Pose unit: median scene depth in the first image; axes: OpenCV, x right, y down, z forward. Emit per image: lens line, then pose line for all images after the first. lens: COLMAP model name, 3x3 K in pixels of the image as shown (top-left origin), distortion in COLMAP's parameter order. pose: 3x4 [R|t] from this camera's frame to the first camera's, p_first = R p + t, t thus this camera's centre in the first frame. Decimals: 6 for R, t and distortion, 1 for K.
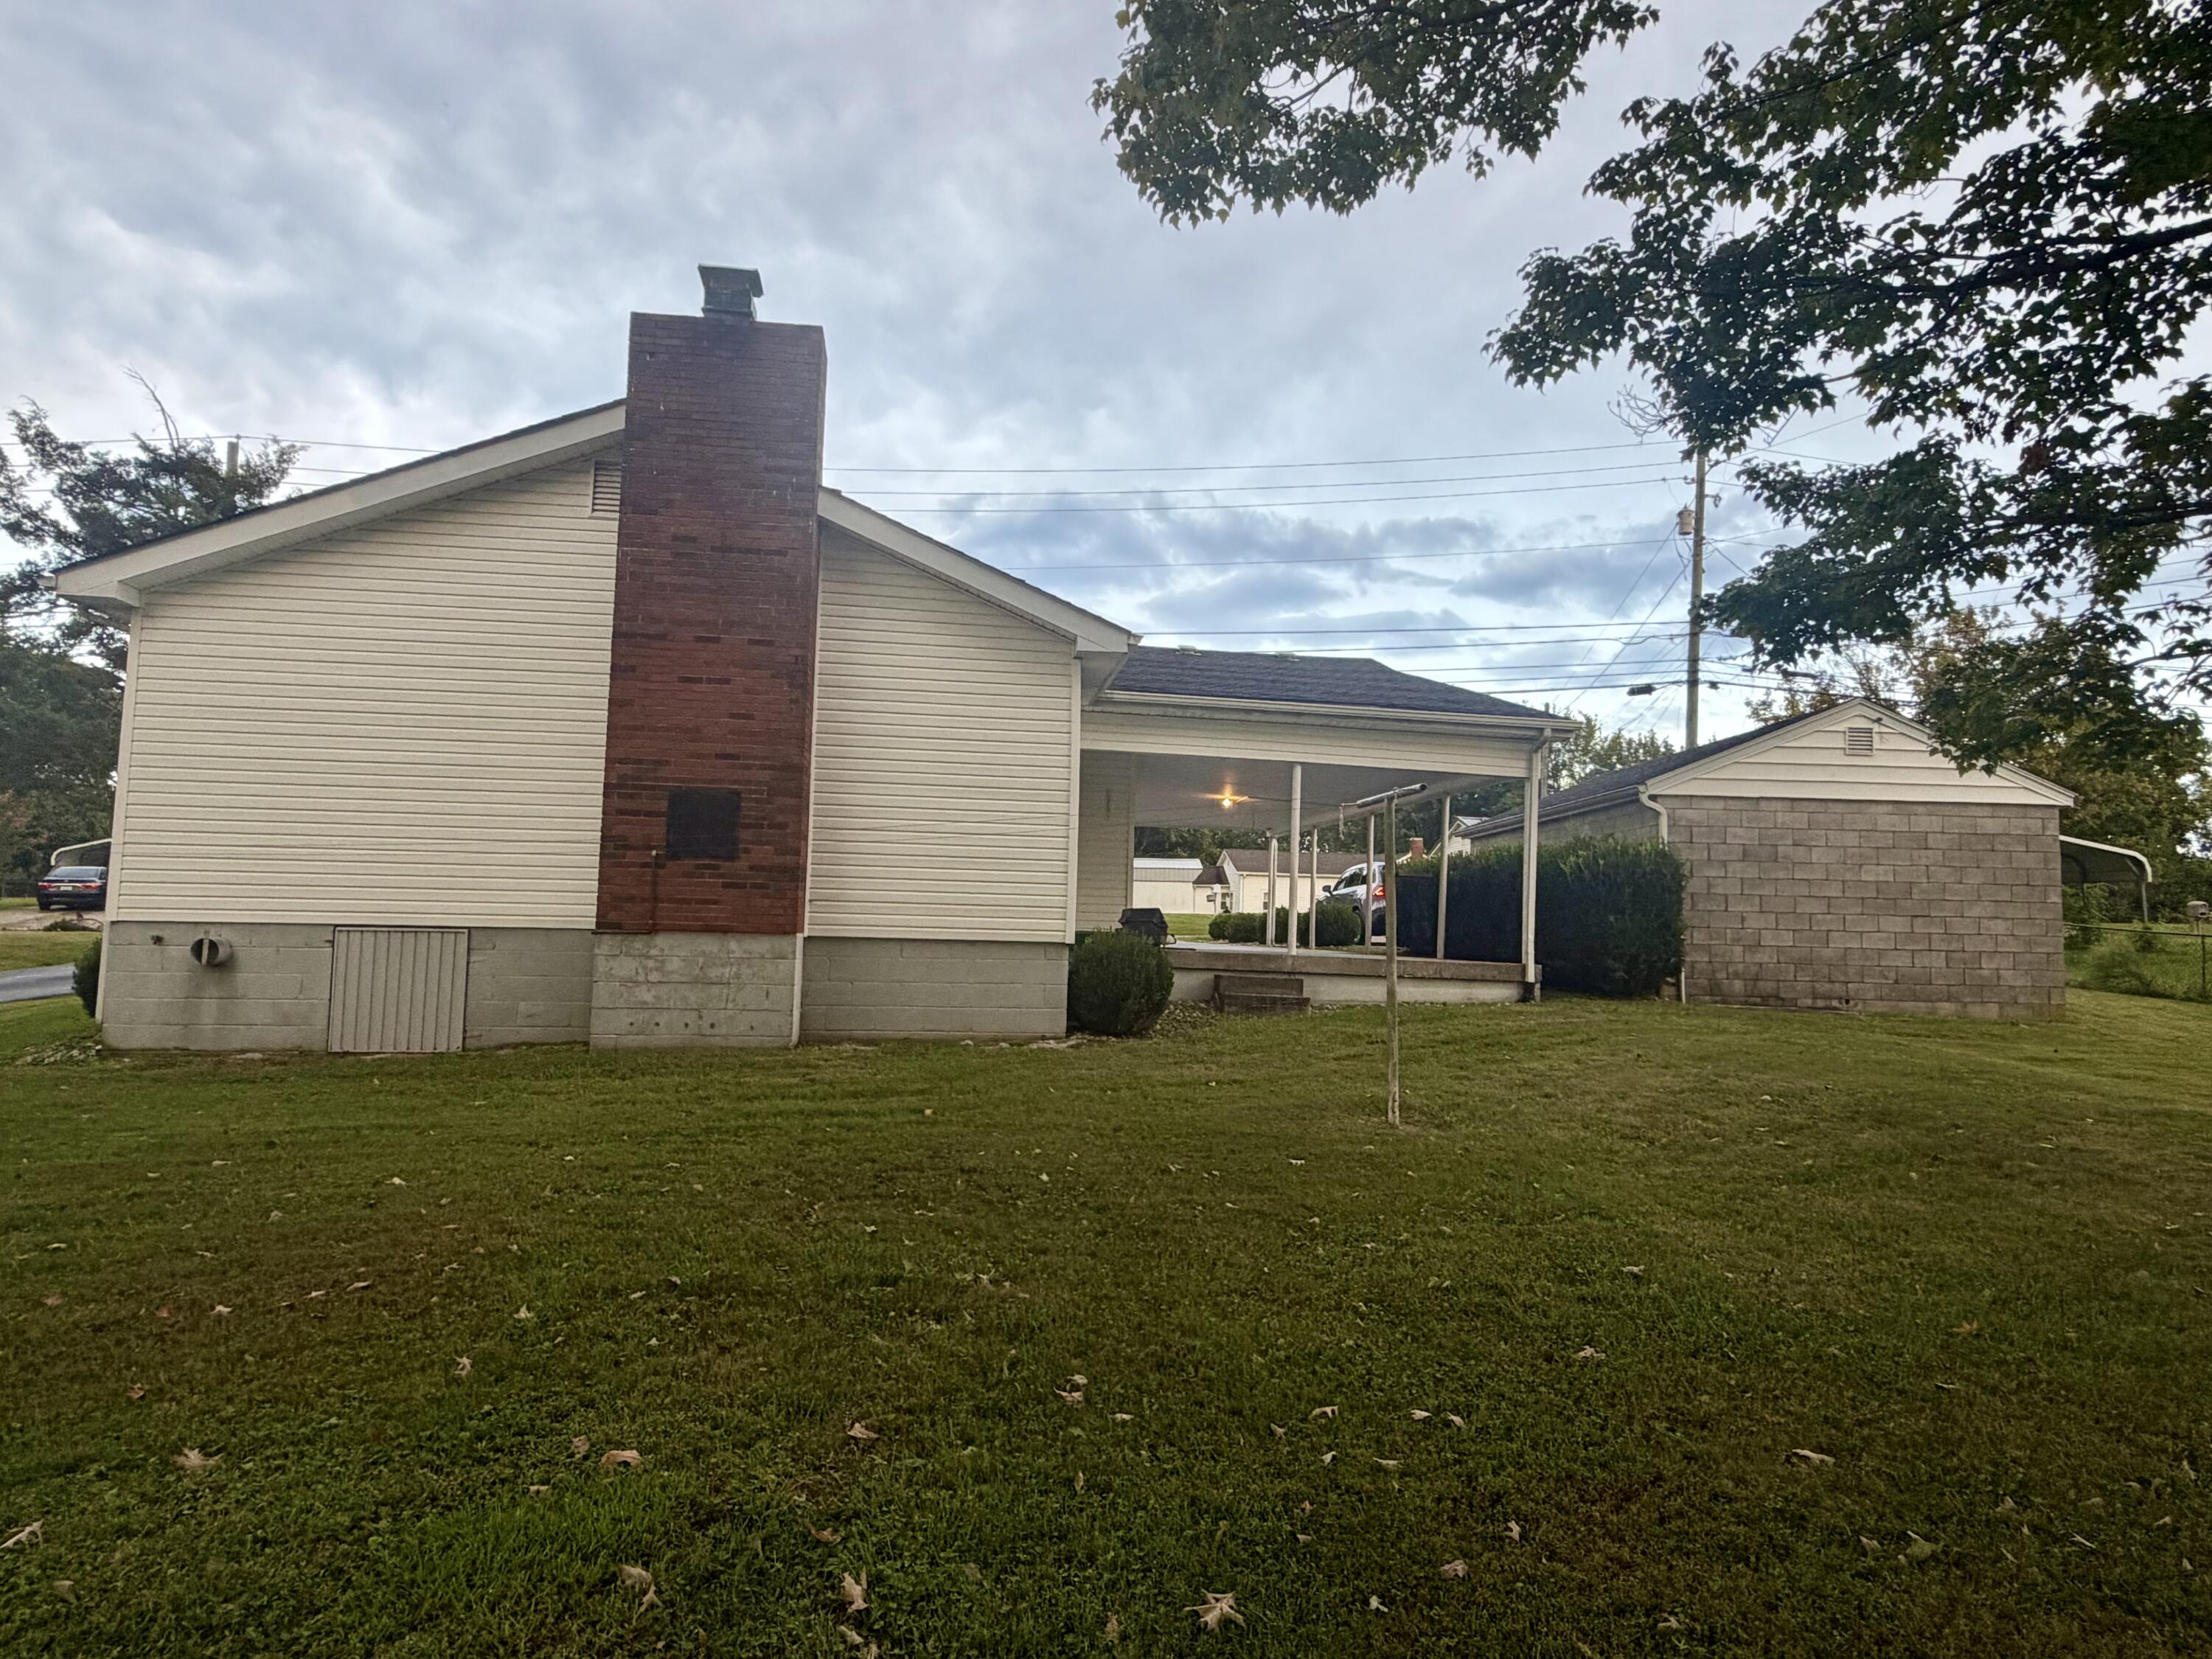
lens RADIAL K [[1412.7, 0, 1106.0], [0, 1412.7, 829.5], [0, 0, 1]] dist [0.028829, -0.000636]
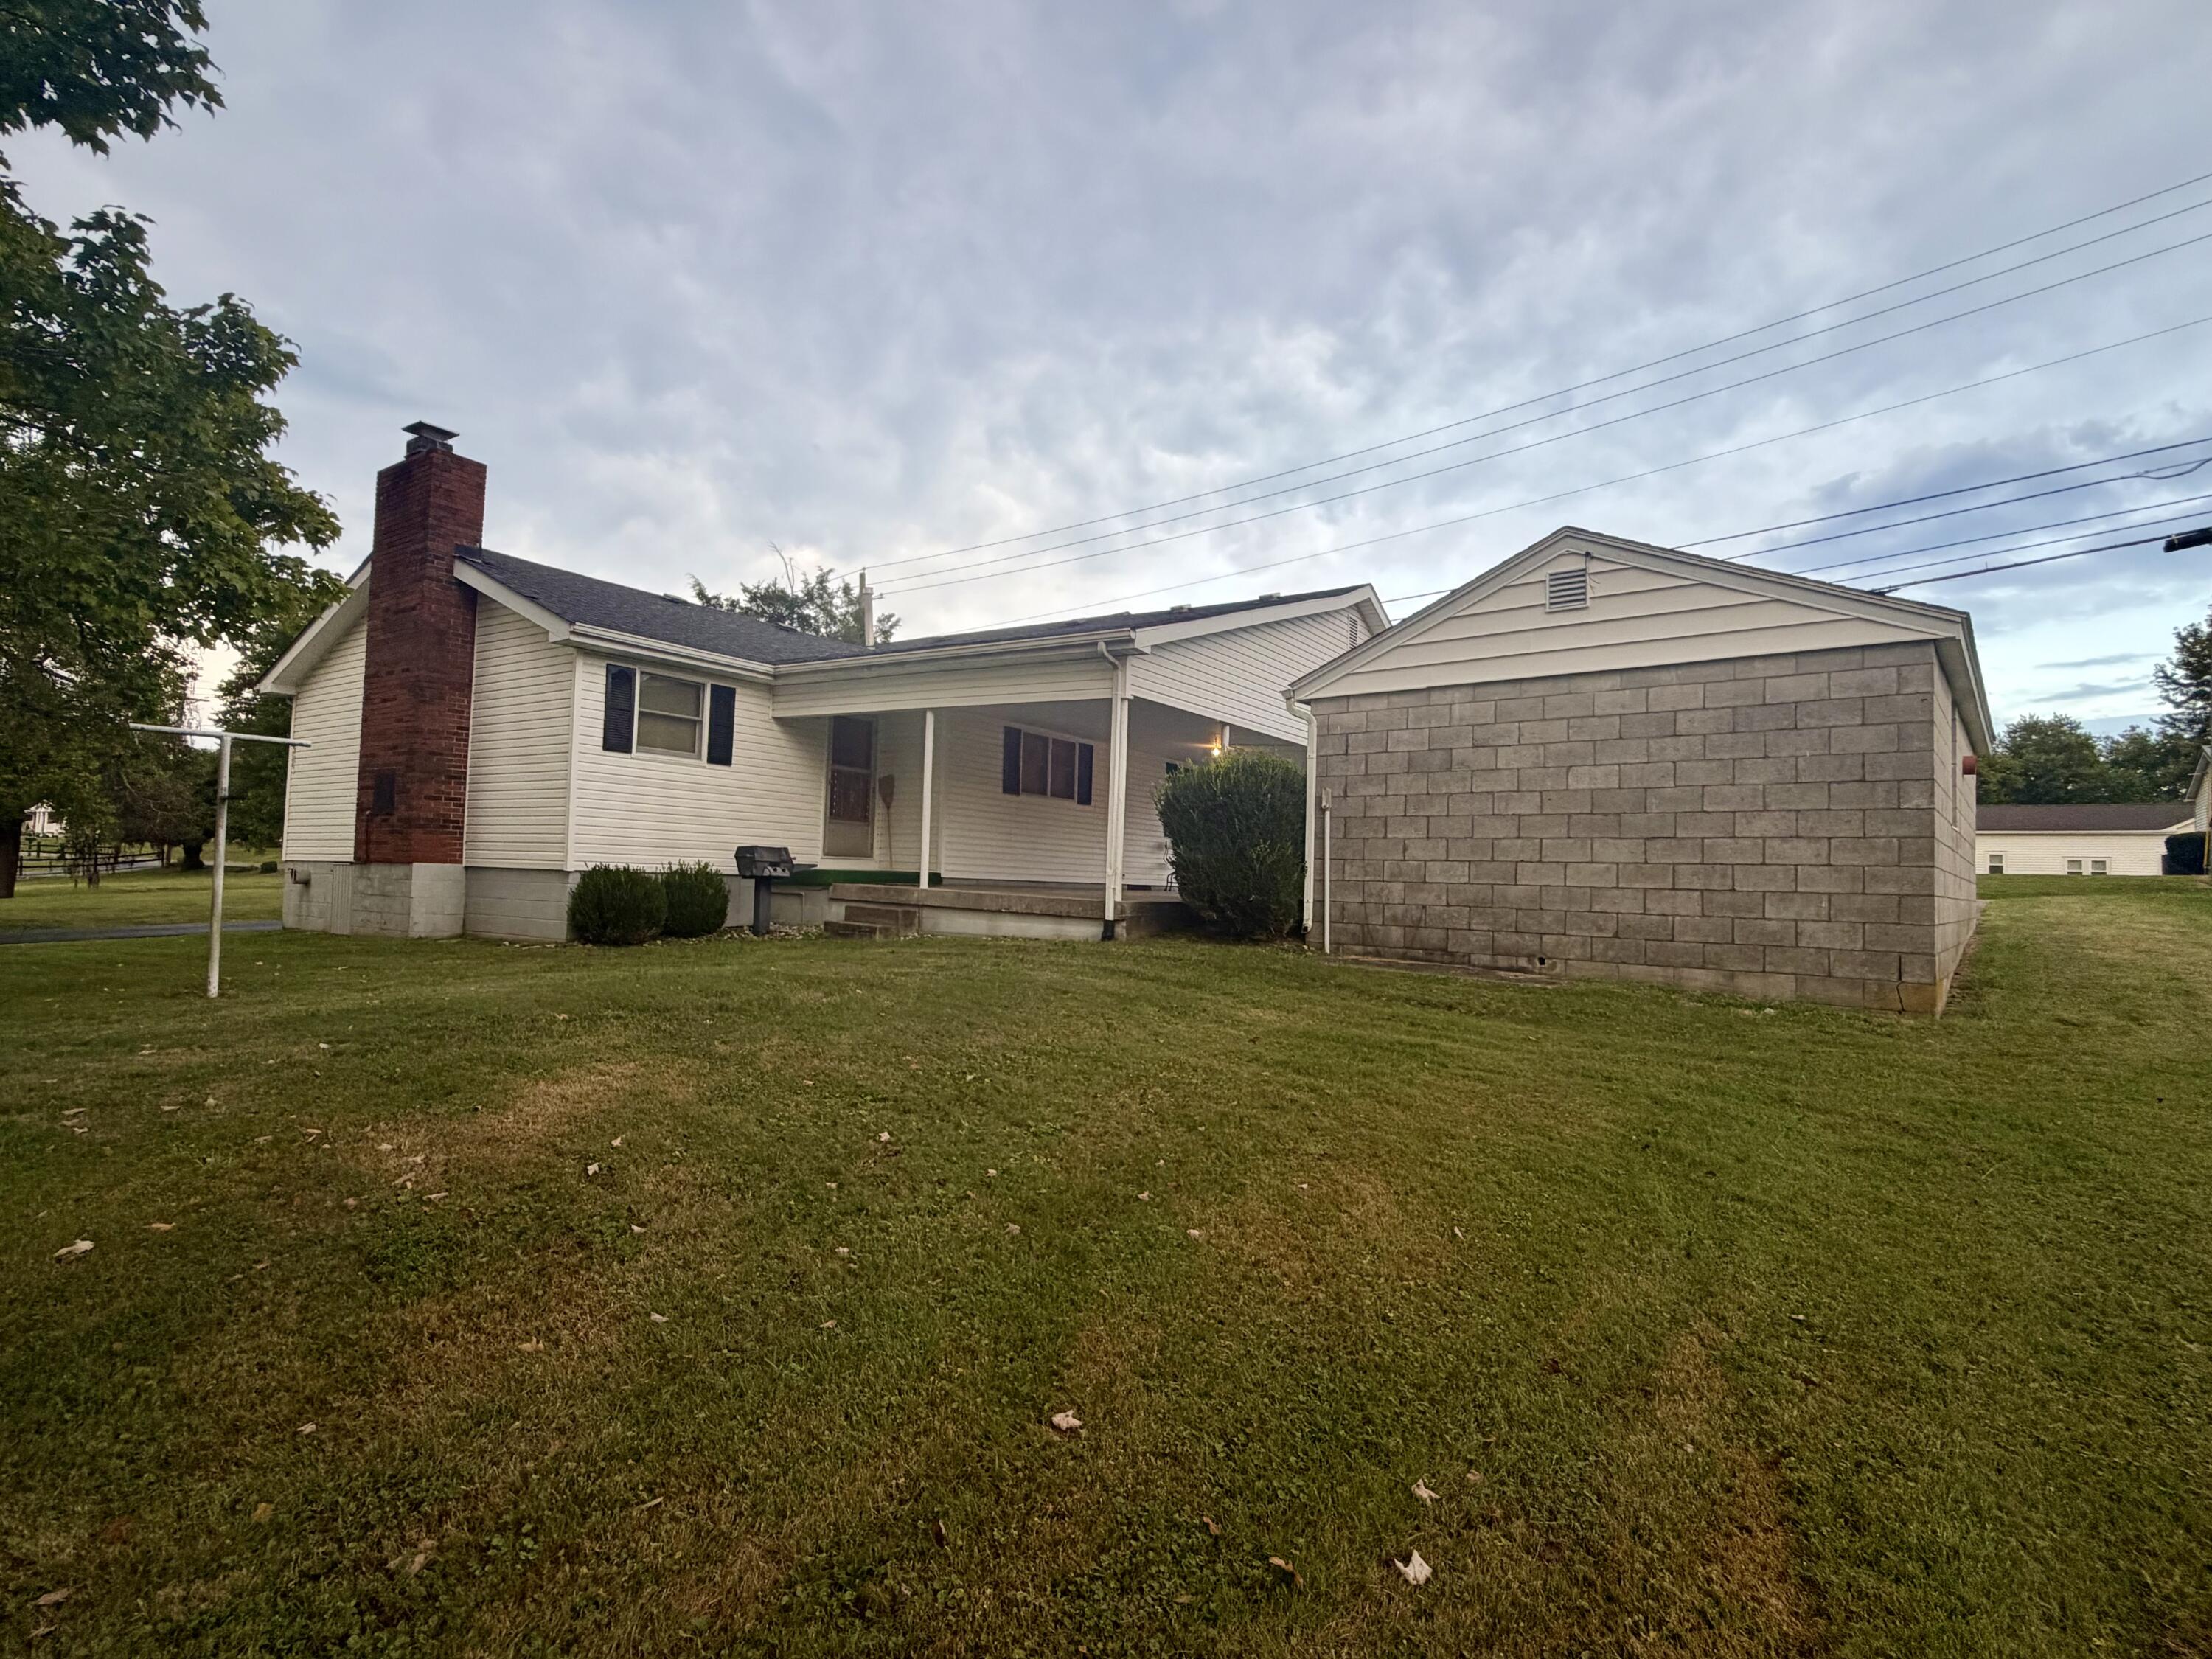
lens RADIAL K [[1079.1, 0, 1106.0], [0, 1079.1, 829.5], [0, 0, 1]] dist [-0.003356, 0.000087]
pose [[0.728807, -0.032320, -0.683956, 0.728431], [0.040599, 0.999168, -0.003955, 0.048577], [0.683515, -0.024885, 0.729512, 0.459693]]
